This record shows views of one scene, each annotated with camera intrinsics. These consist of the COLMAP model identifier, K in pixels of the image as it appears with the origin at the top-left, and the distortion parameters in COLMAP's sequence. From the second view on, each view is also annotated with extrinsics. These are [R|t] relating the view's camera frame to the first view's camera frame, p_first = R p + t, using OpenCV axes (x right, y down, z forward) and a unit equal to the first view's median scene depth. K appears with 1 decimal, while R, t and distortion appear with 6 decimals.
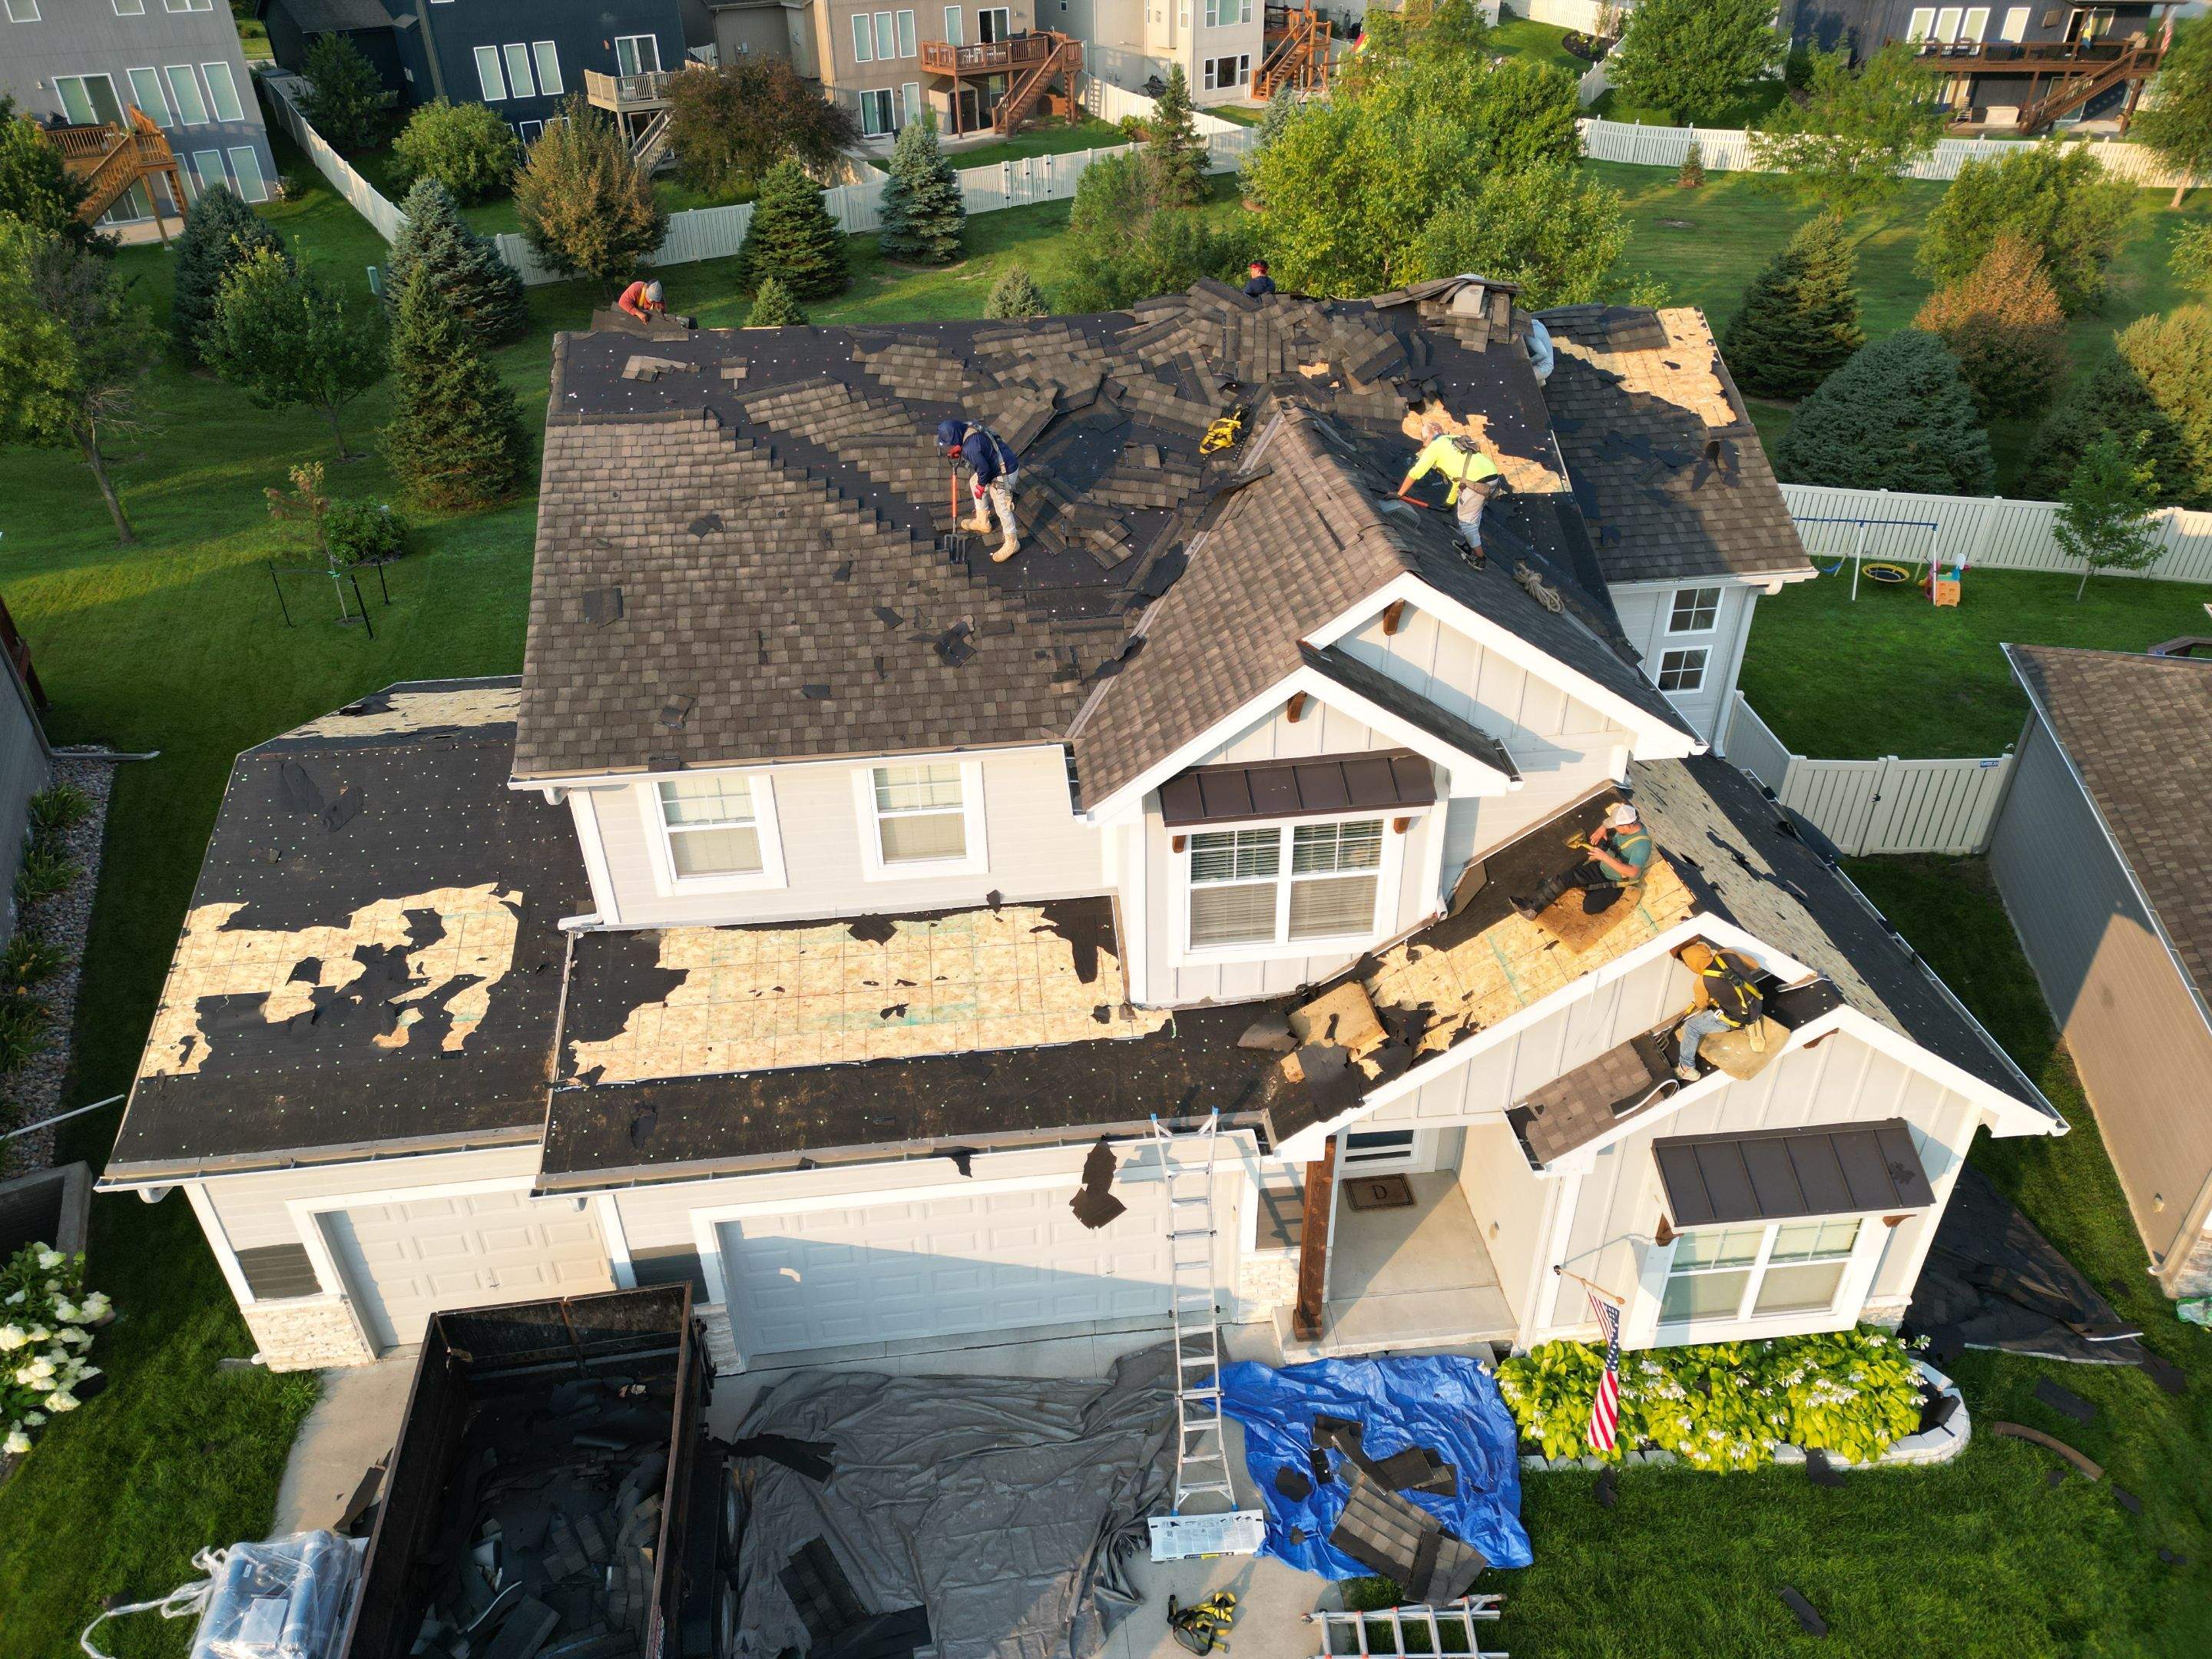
lens RADIAL K [[1538.5, 0, 1106.0], [0, 1538.5, 829.5], [0, 0, 1]] dist [0.076649, -0.064951]
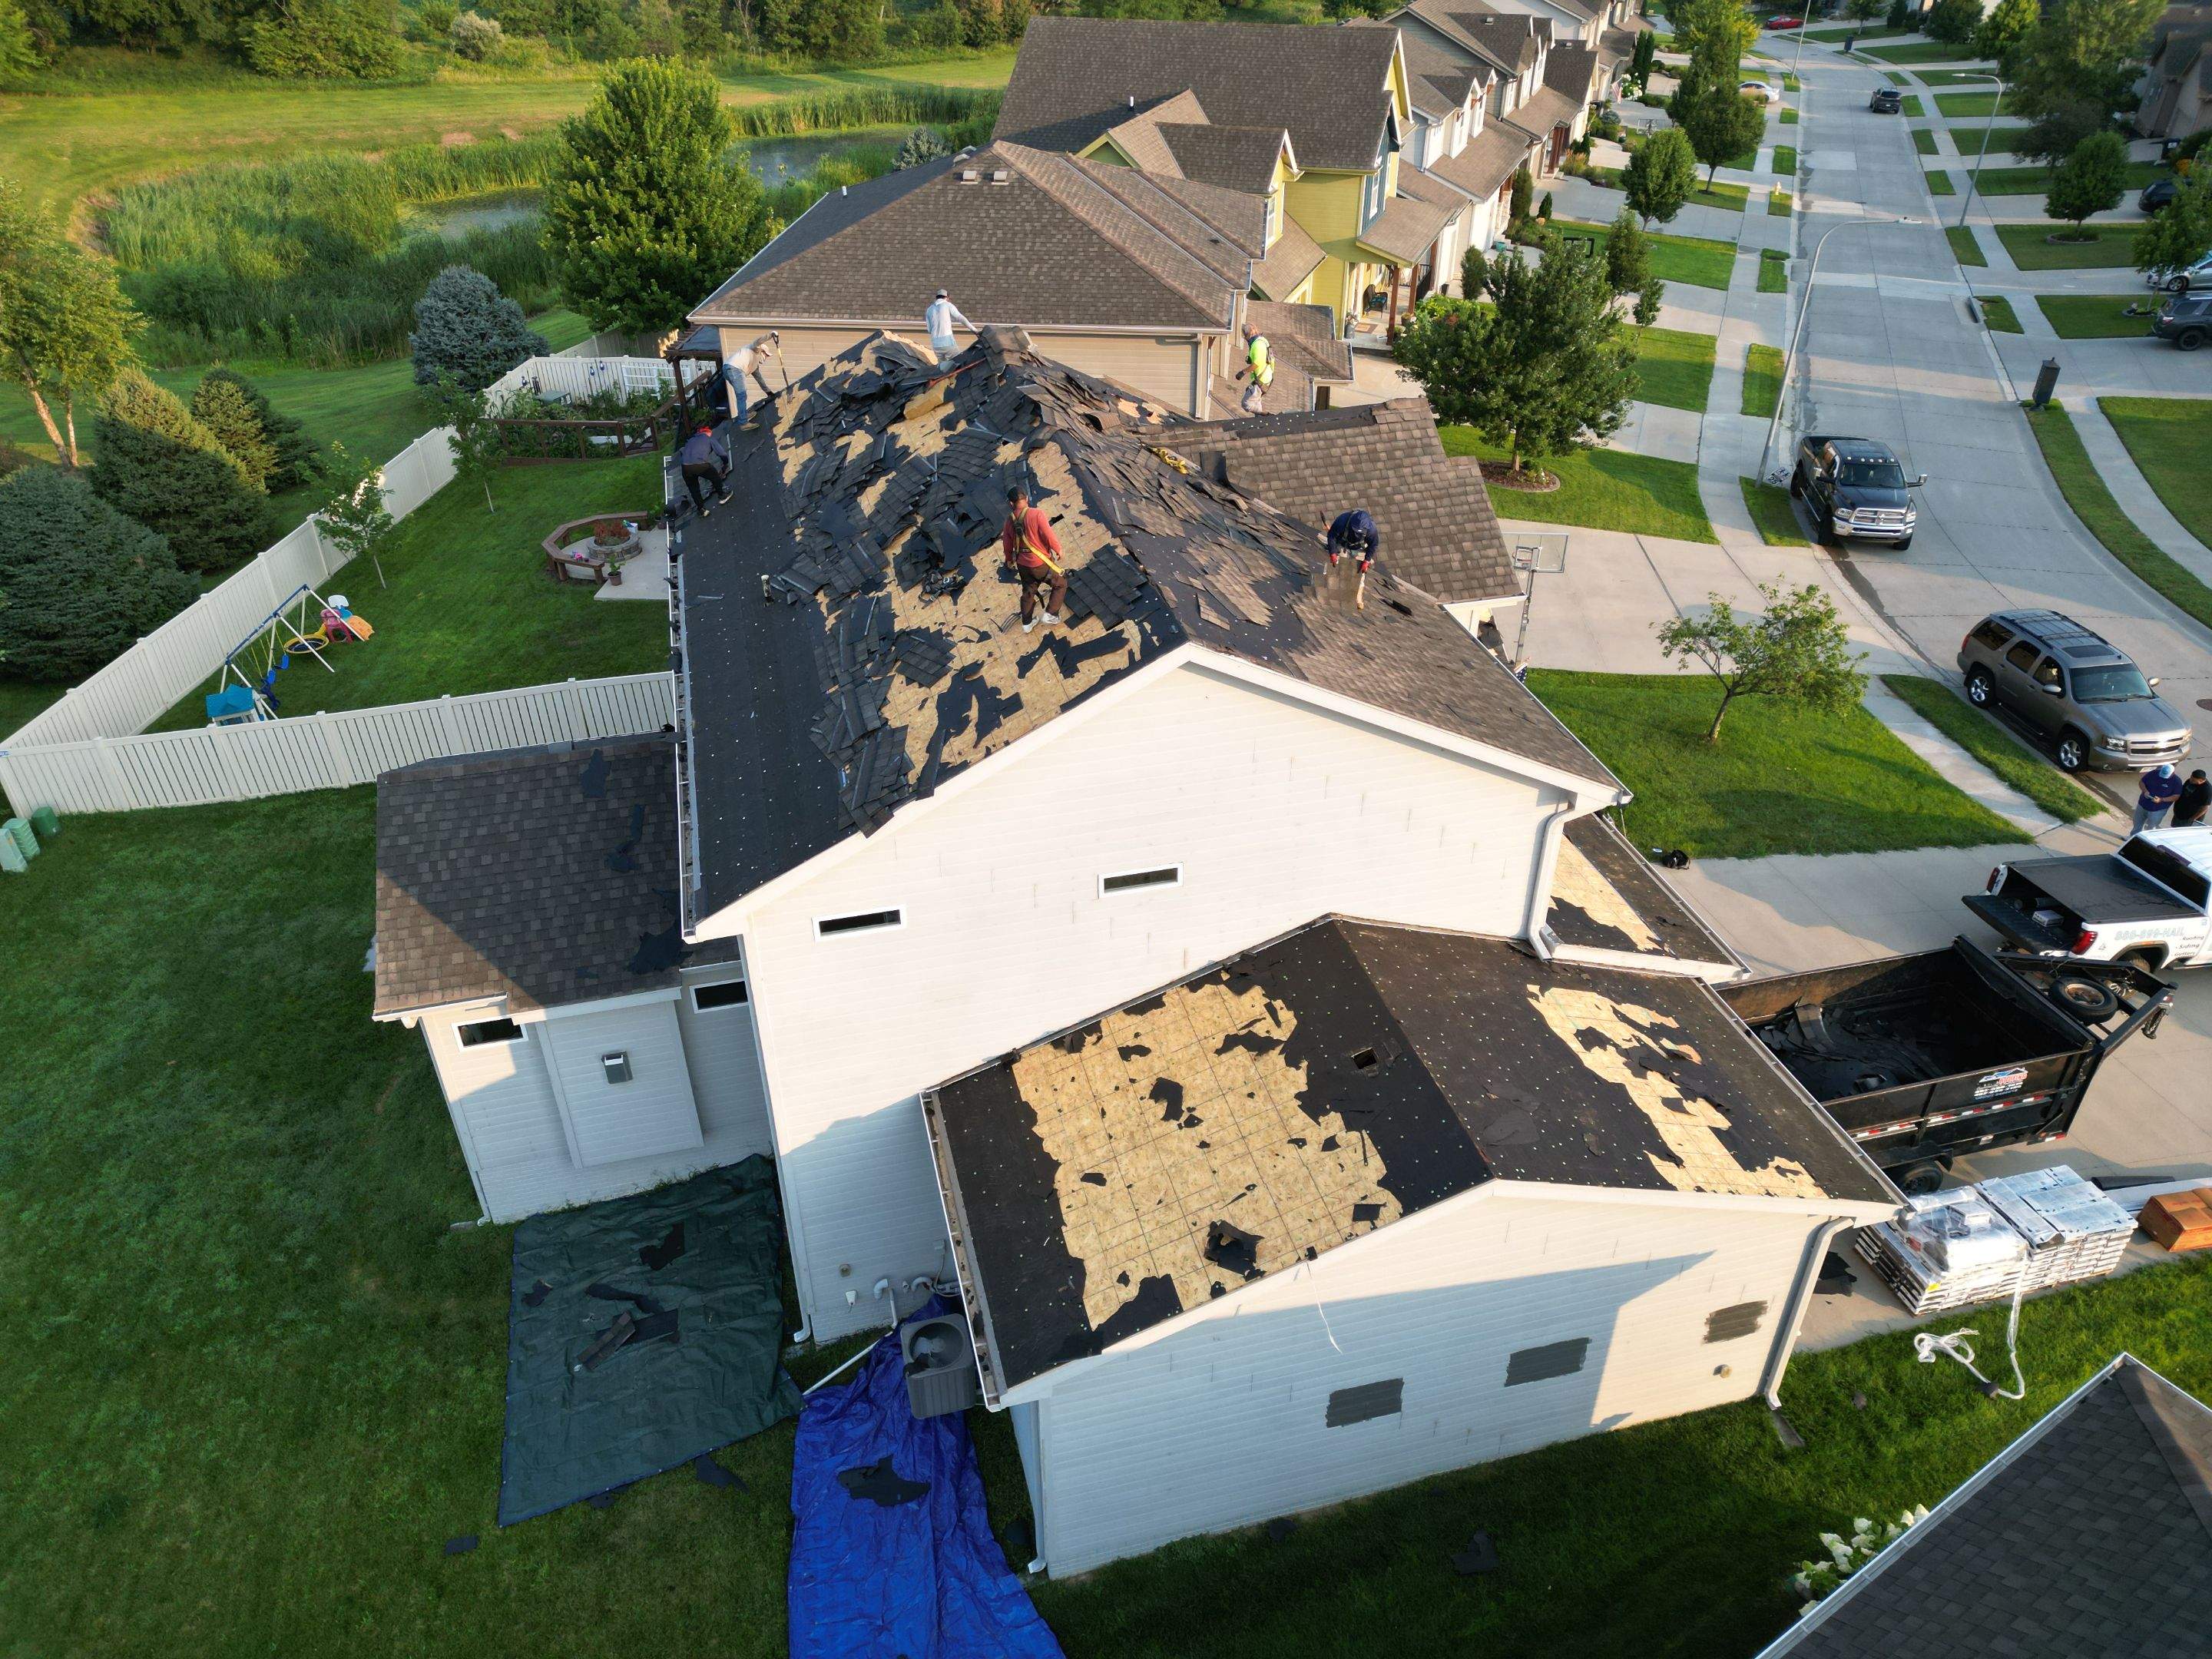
lens RADIAL K [[1546.3, 0, 1106.0], [0, 1546.3, 829.5], [0, 0, 1]] dist [0.058596, -0.037731]
pose [[-0.138660, -0.528967, 0.837238, -1.270545], [0.551442, 0.660981, 0.508936, -0.804718], [-0.822609, 0.532257, 0.200043, 1.022838]]
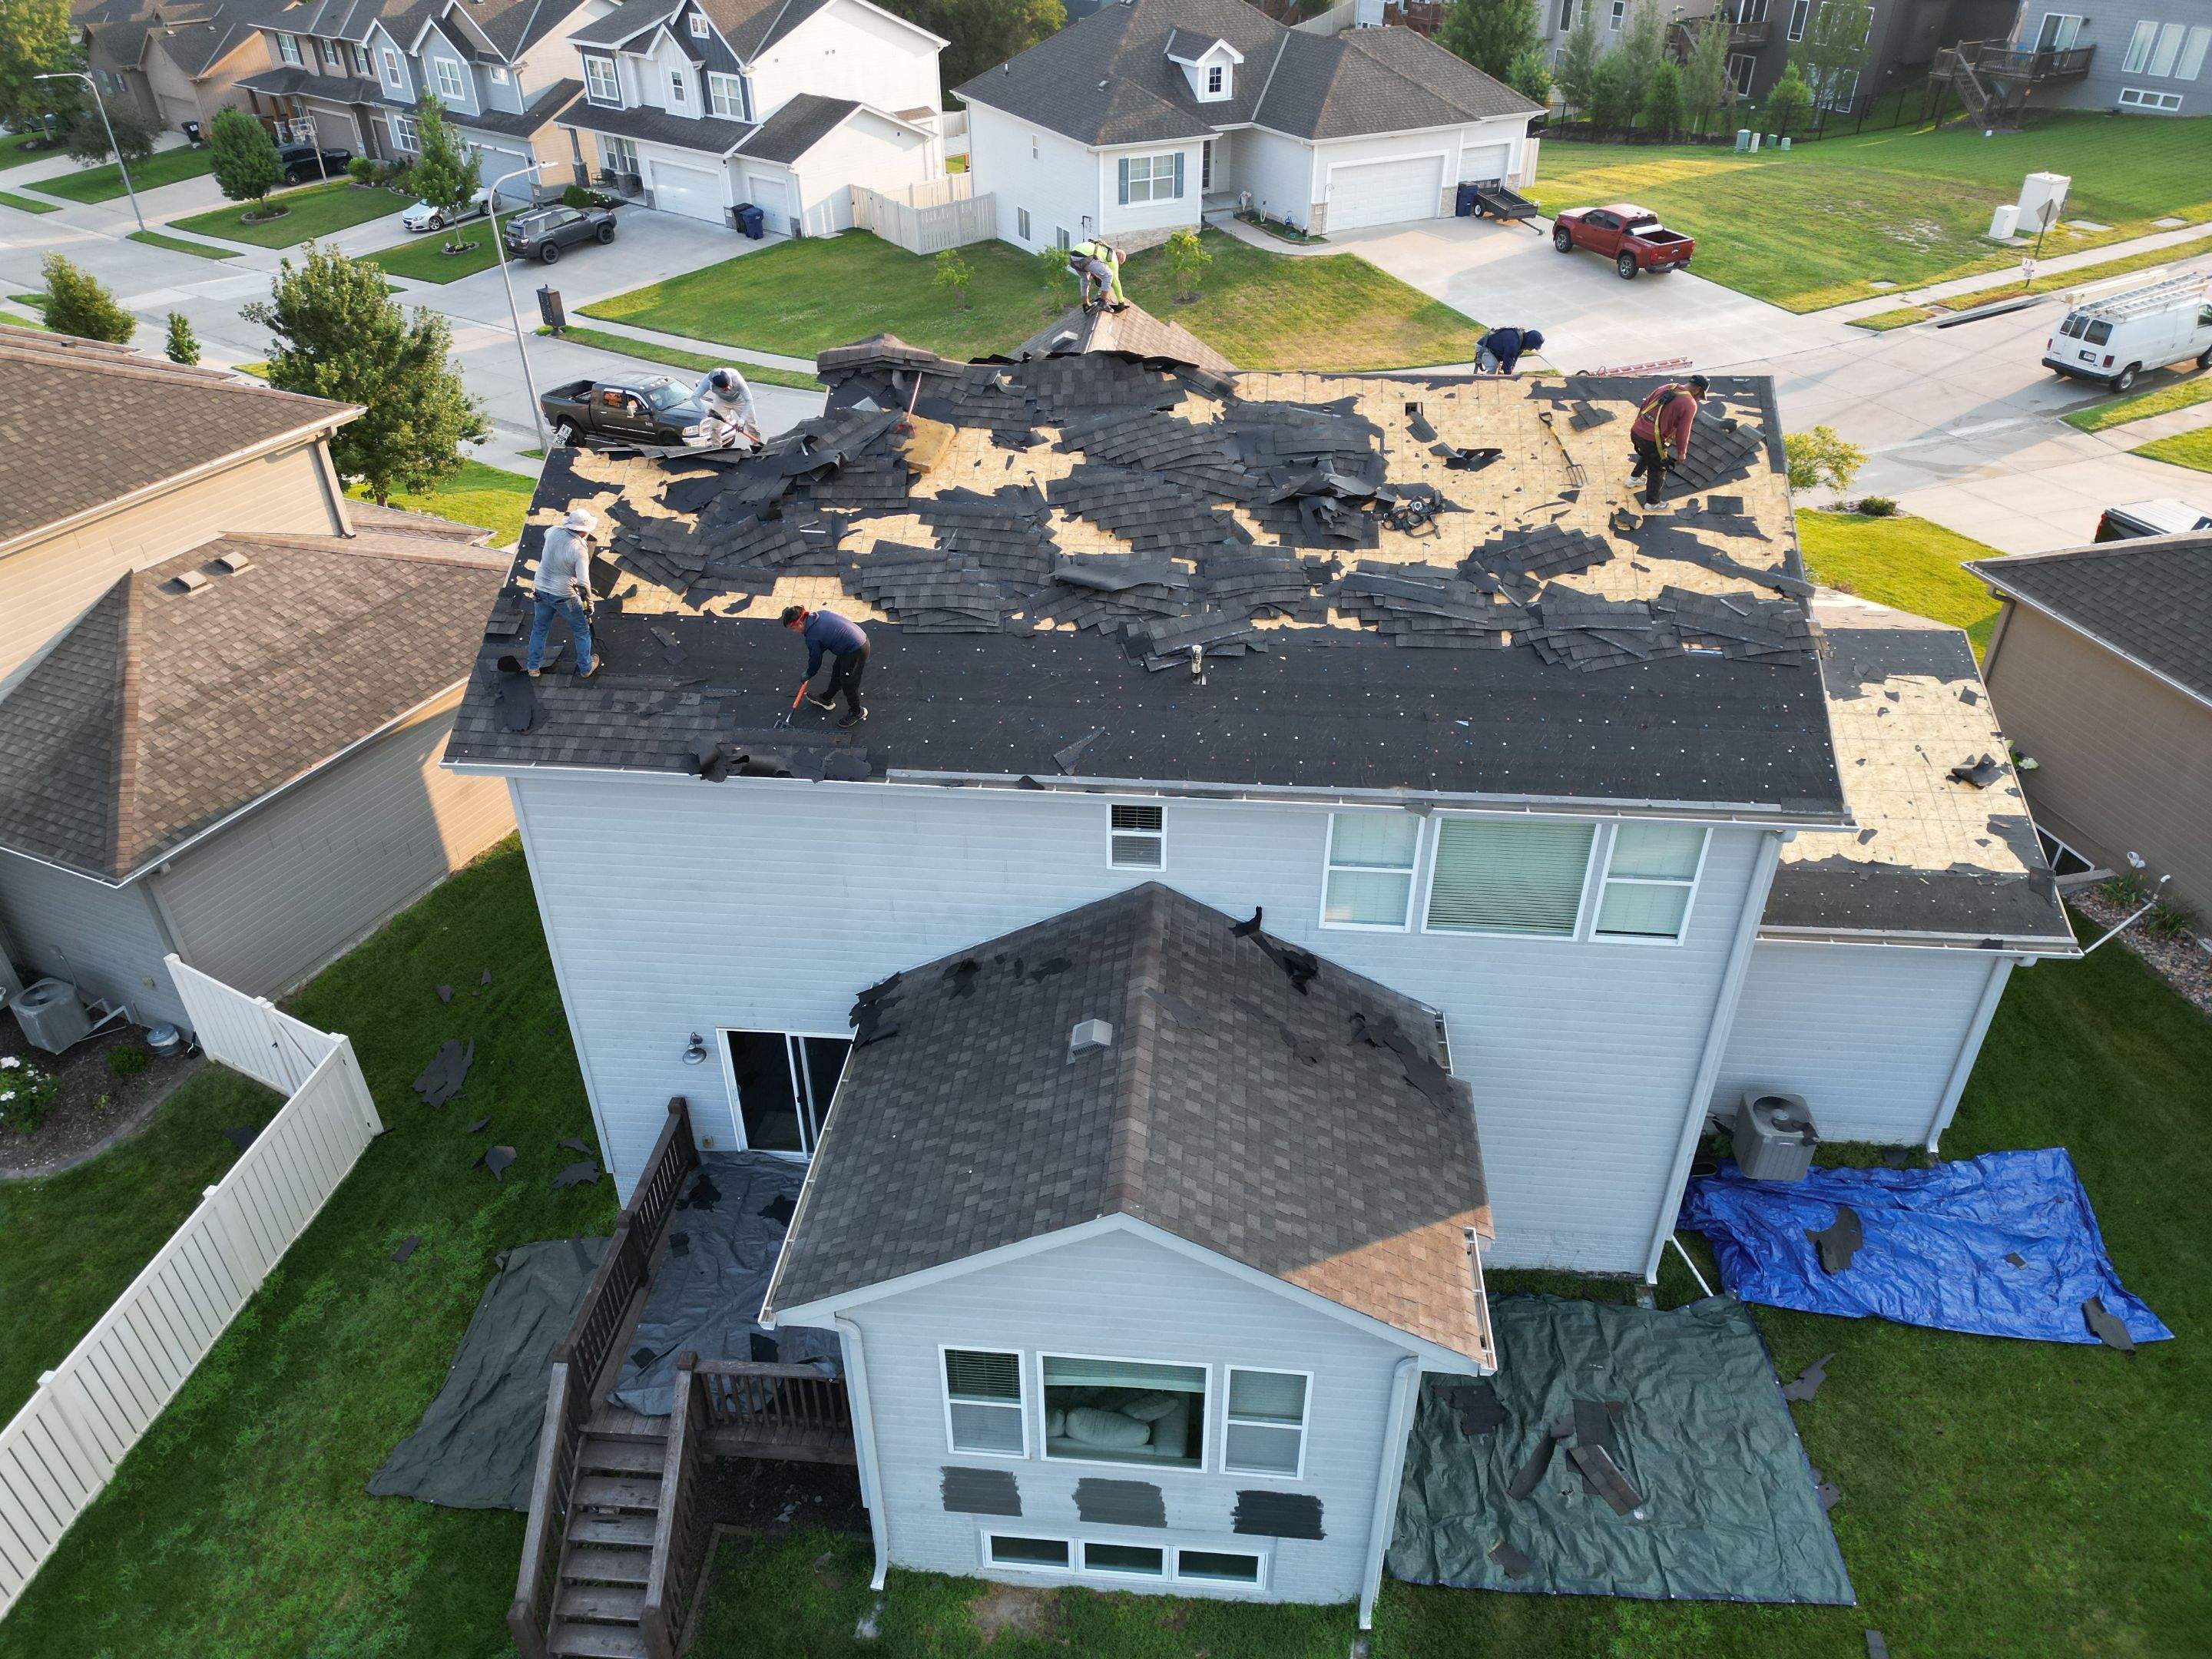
lens RADIAL K [[1546.3, 0, 1106.0], [0, 1546.3, 829.5], [0, 0, 1]] dist [0.058596, -0.037731]
pose [[-0.979815, -0.085007, 0.180933, -0.154786], [0.133319, 0.396552, 0.908280, -1.324281], [-0.148960, 0.914068, -0.377214, 1.914047]]
